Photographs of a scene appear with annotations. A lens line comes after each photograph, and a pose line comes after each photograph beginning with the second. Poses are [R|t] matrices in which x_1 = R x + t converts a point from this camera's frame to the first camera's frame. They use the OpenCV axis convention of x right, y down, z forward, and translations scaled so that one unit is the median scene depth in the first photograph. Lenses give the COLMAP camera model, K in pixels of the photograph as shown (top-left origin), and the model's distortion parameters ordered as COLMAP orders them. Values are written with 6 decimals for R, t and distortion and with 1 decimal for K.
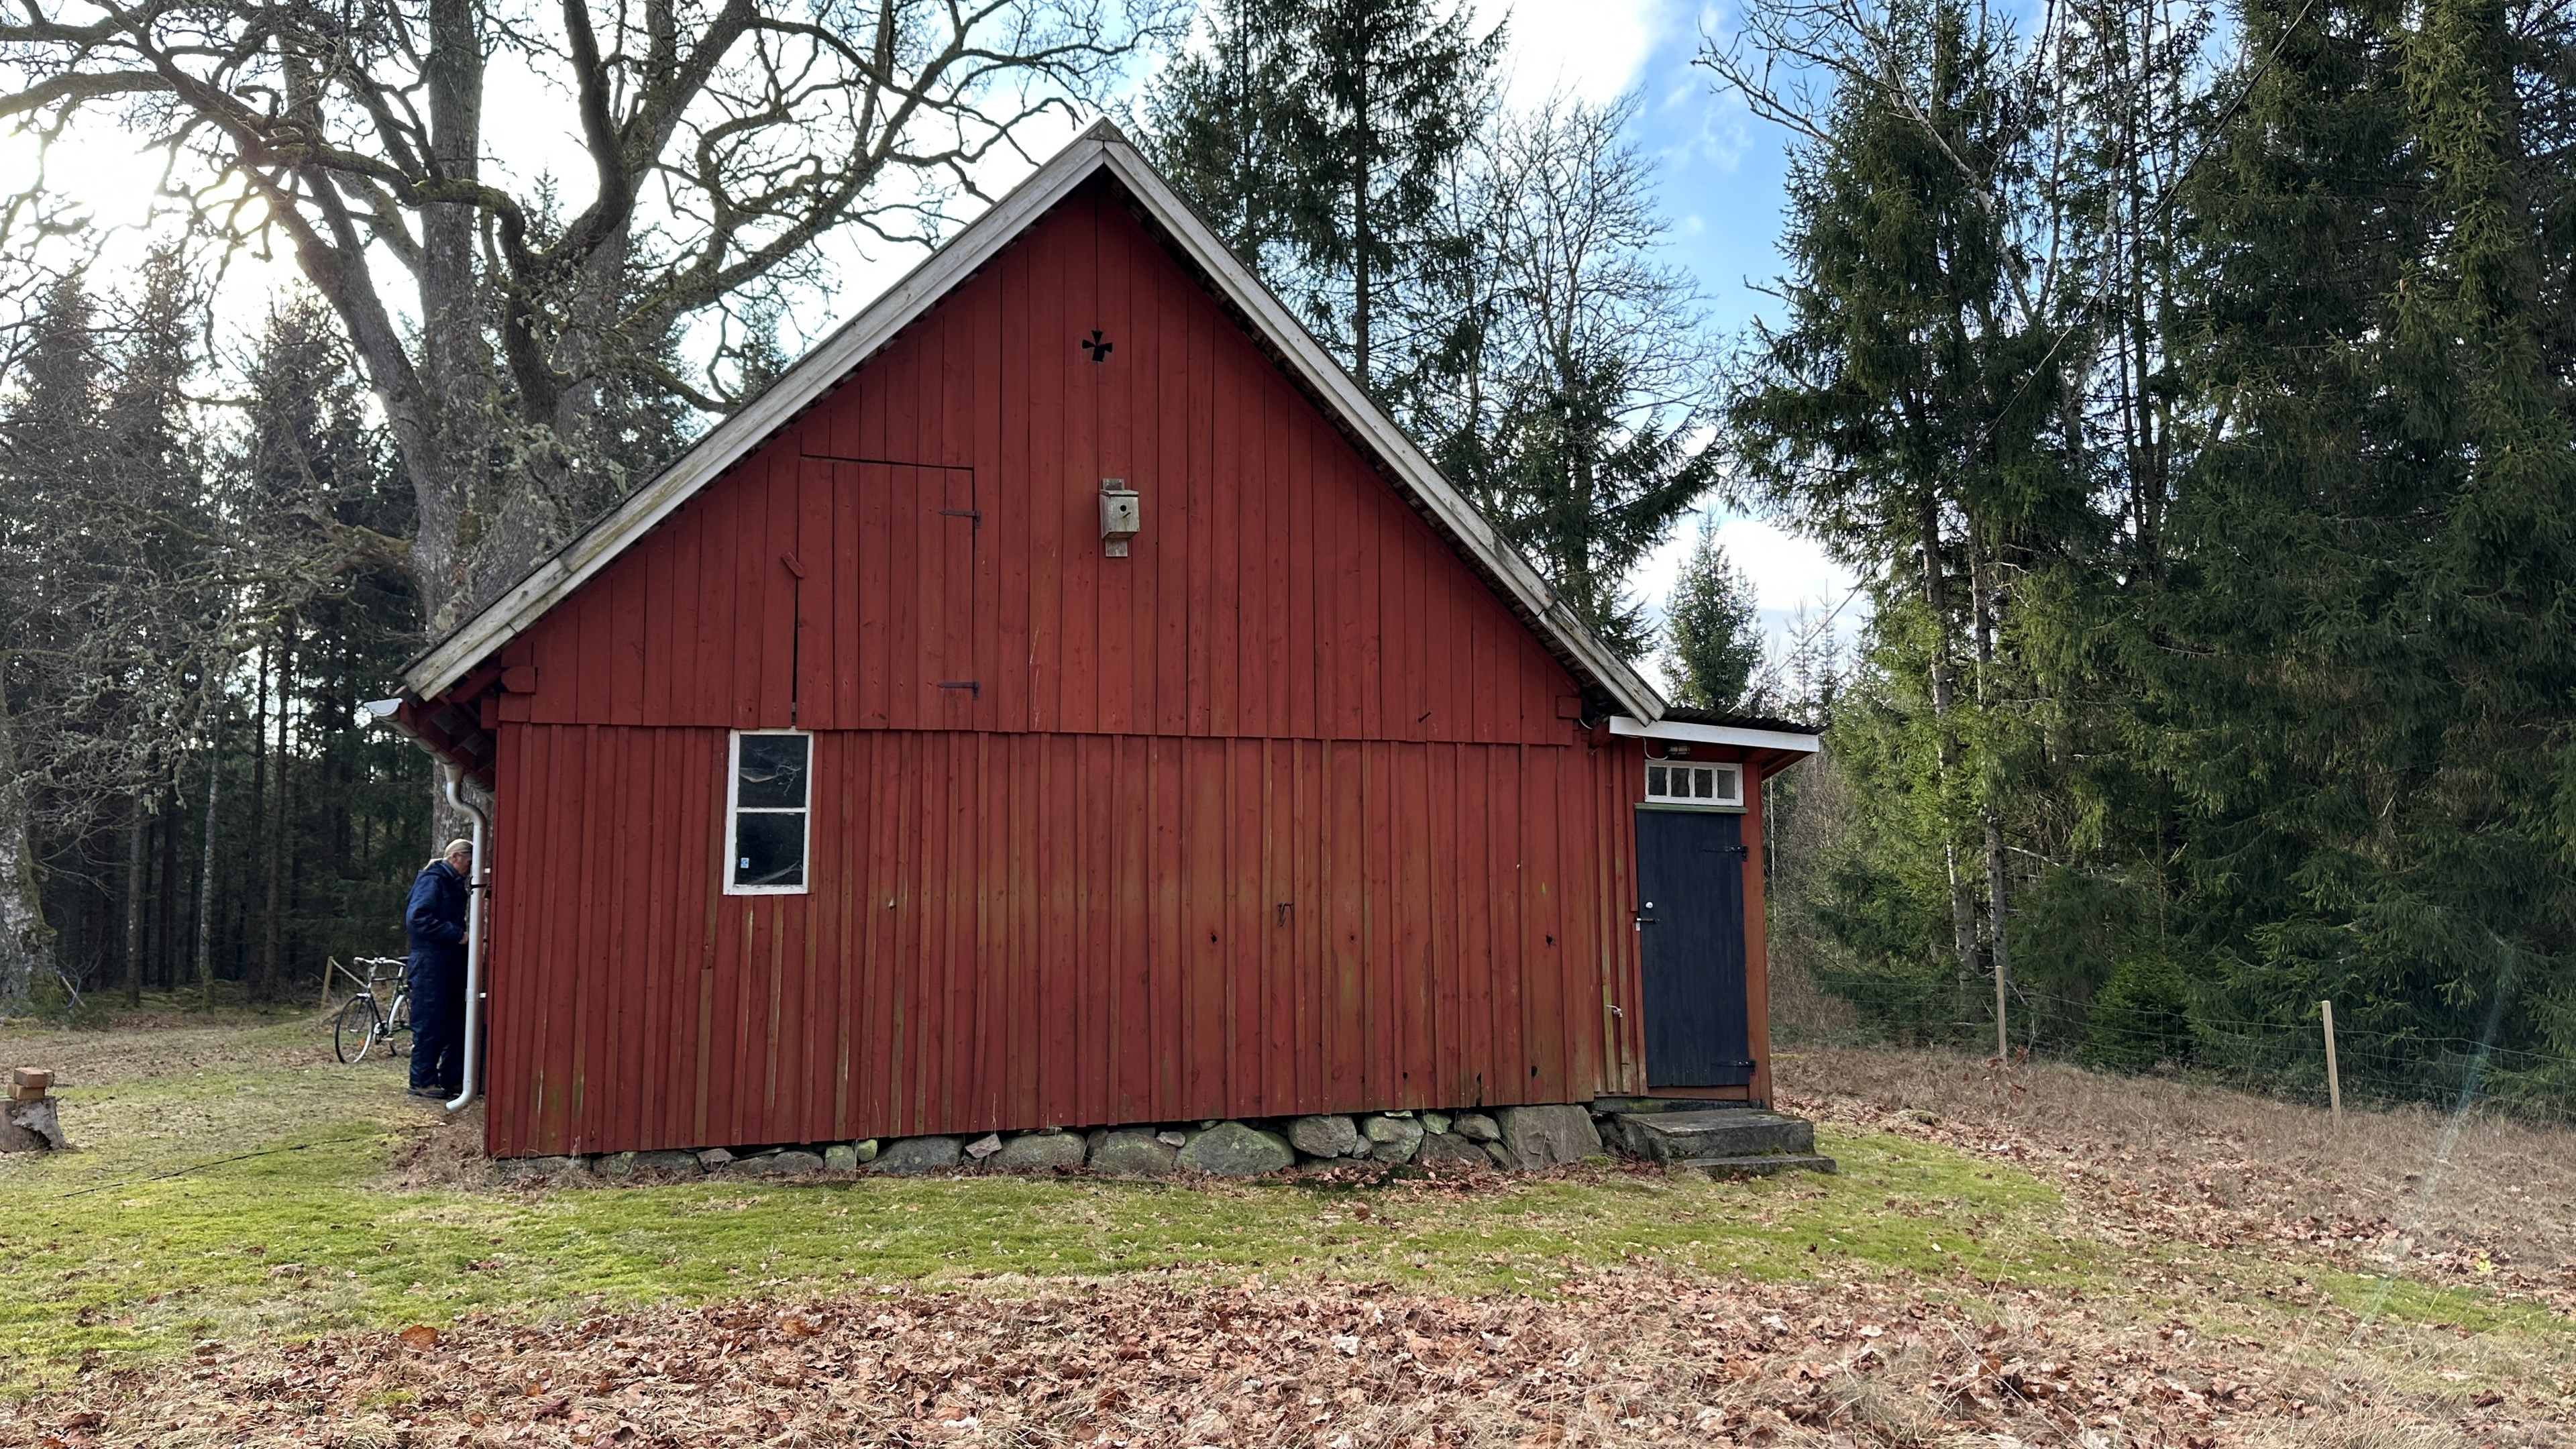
lens RADIAL K [[1807.1, 0, 1289.0], [0, 1807.1, 724.8], [0, 0, 1]] dist [0.003104, 0.000660]
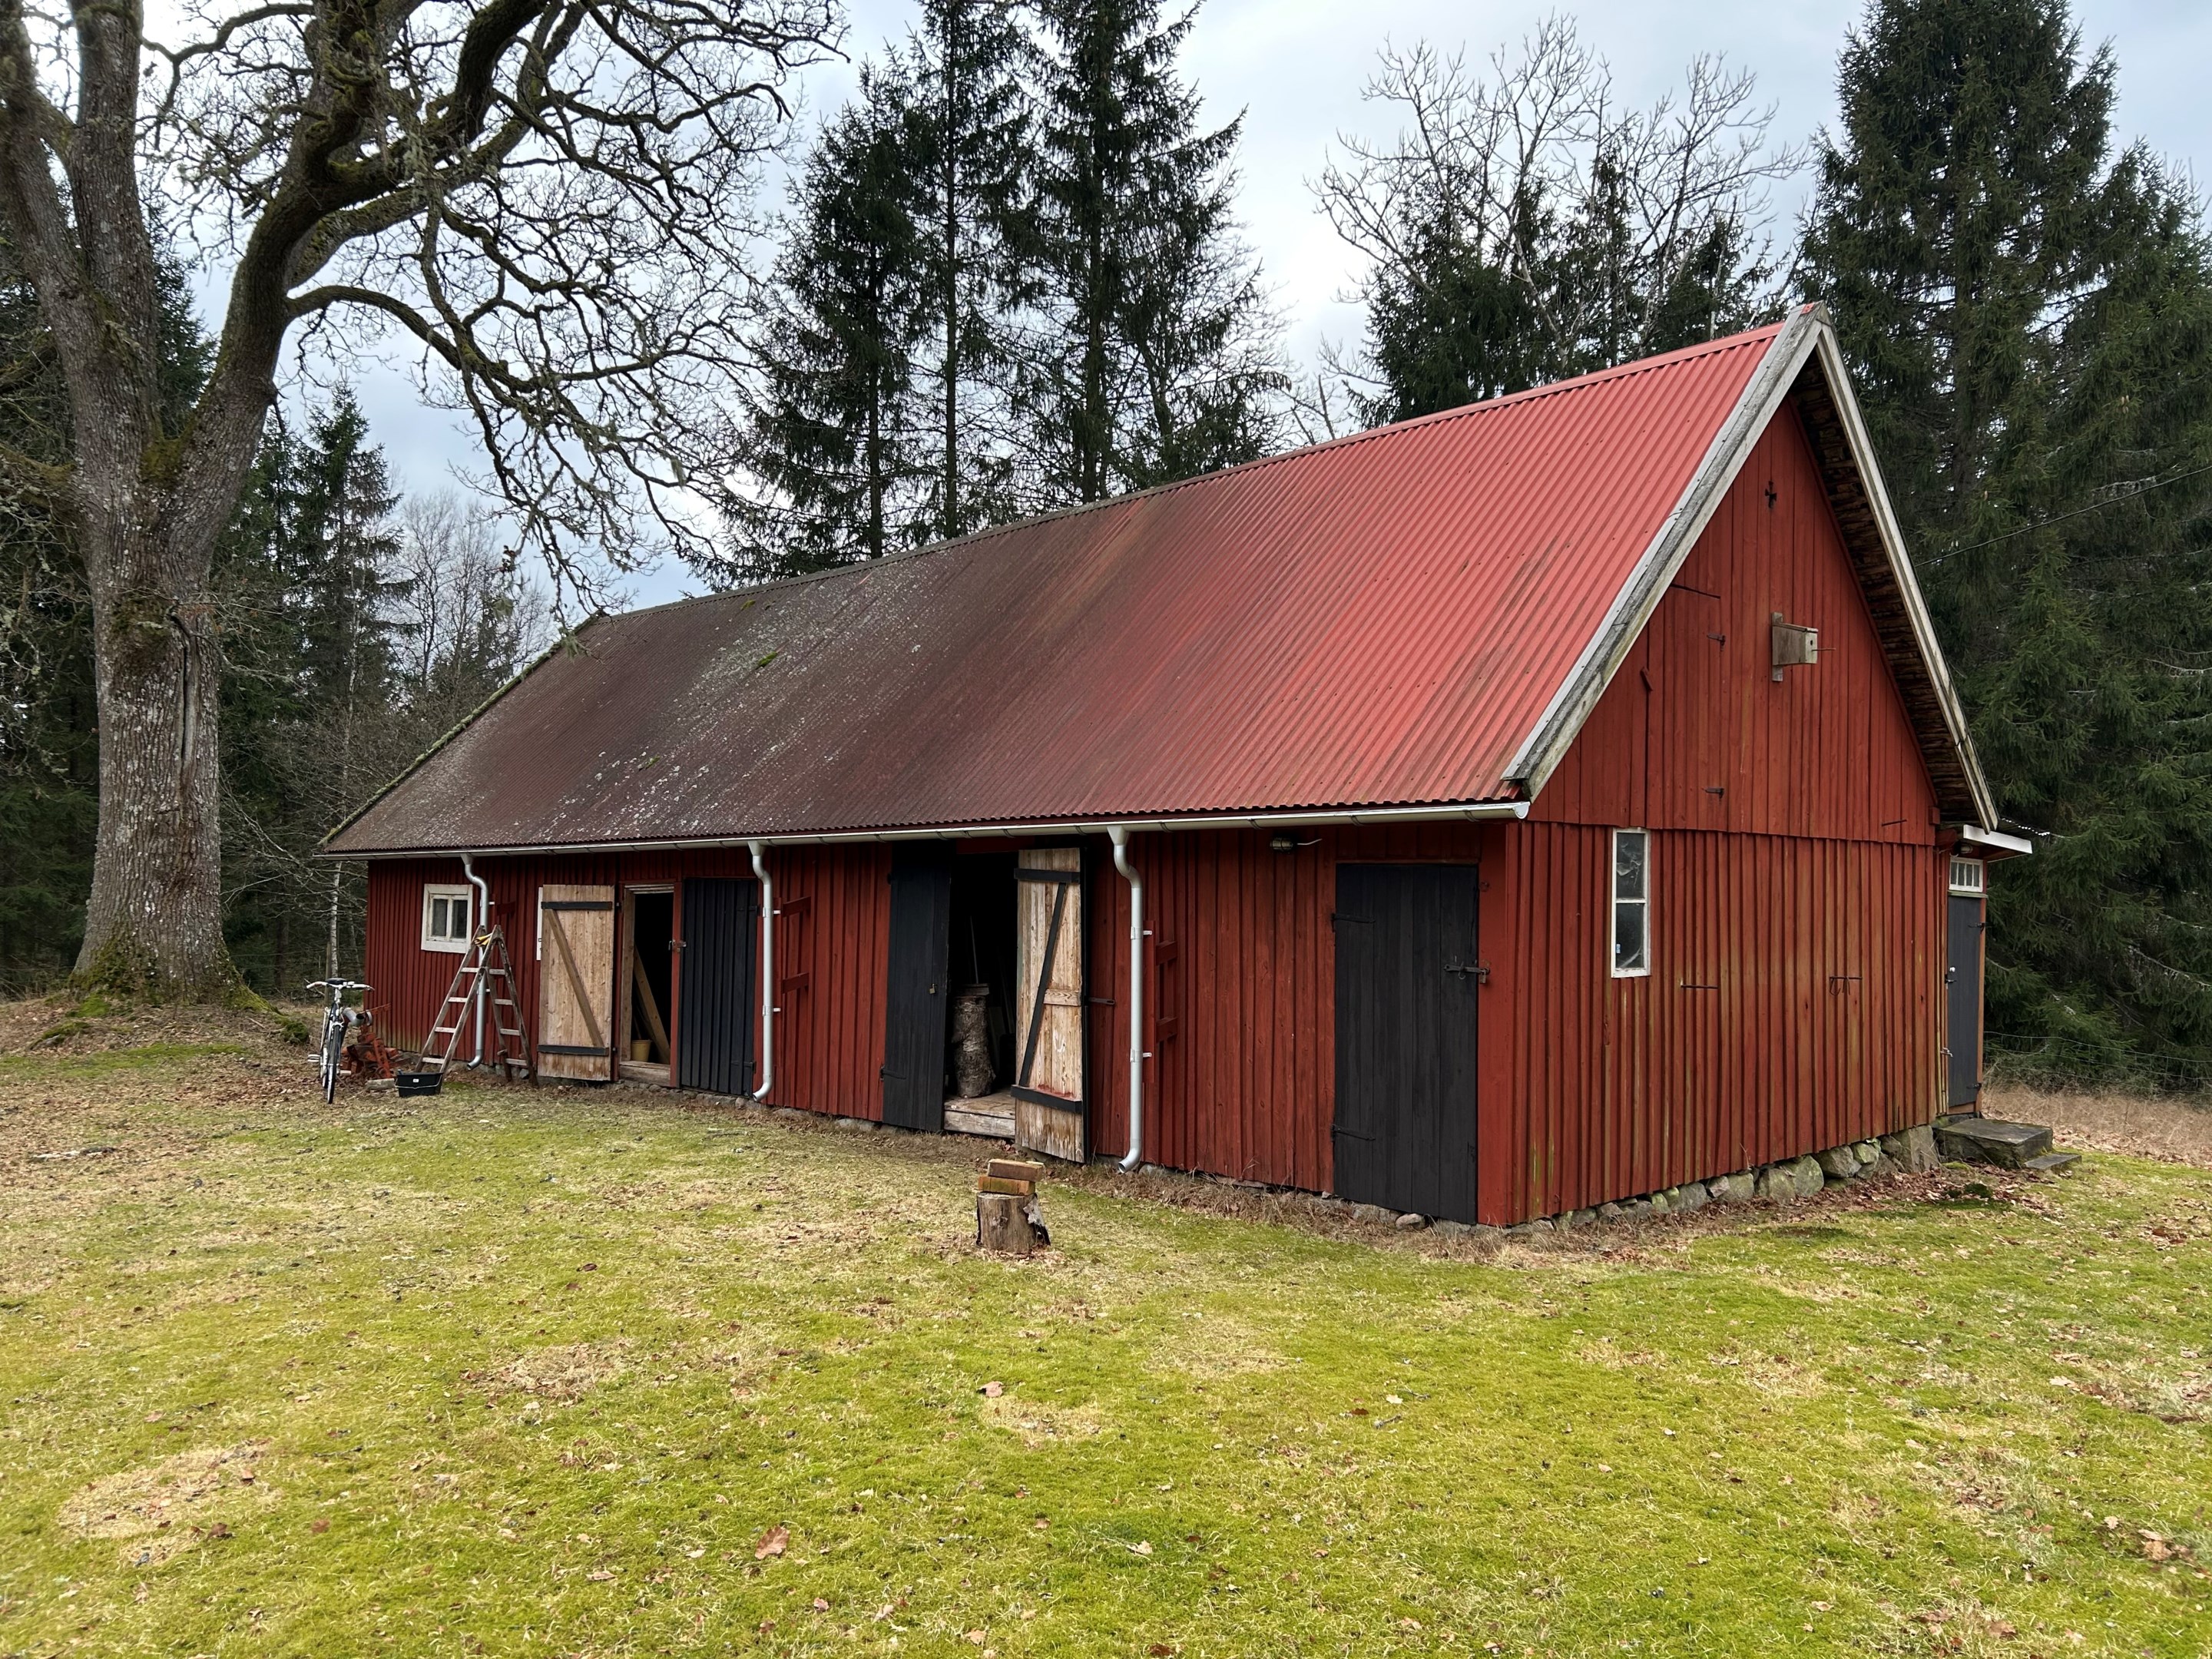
lens RADIAL K [[1681.1, 0, 1103.7], [0, 1681.1, 830.8], [0, 0, 1]] dist [0.036764, 0.002121]
pose [[0.904598, 0.034859, 0.424838, -0.867777], [-0.066063, 0.996073, 0.058937, -0.030630], [-0.421116, -0.081381, 0.903349, 0.164921]]
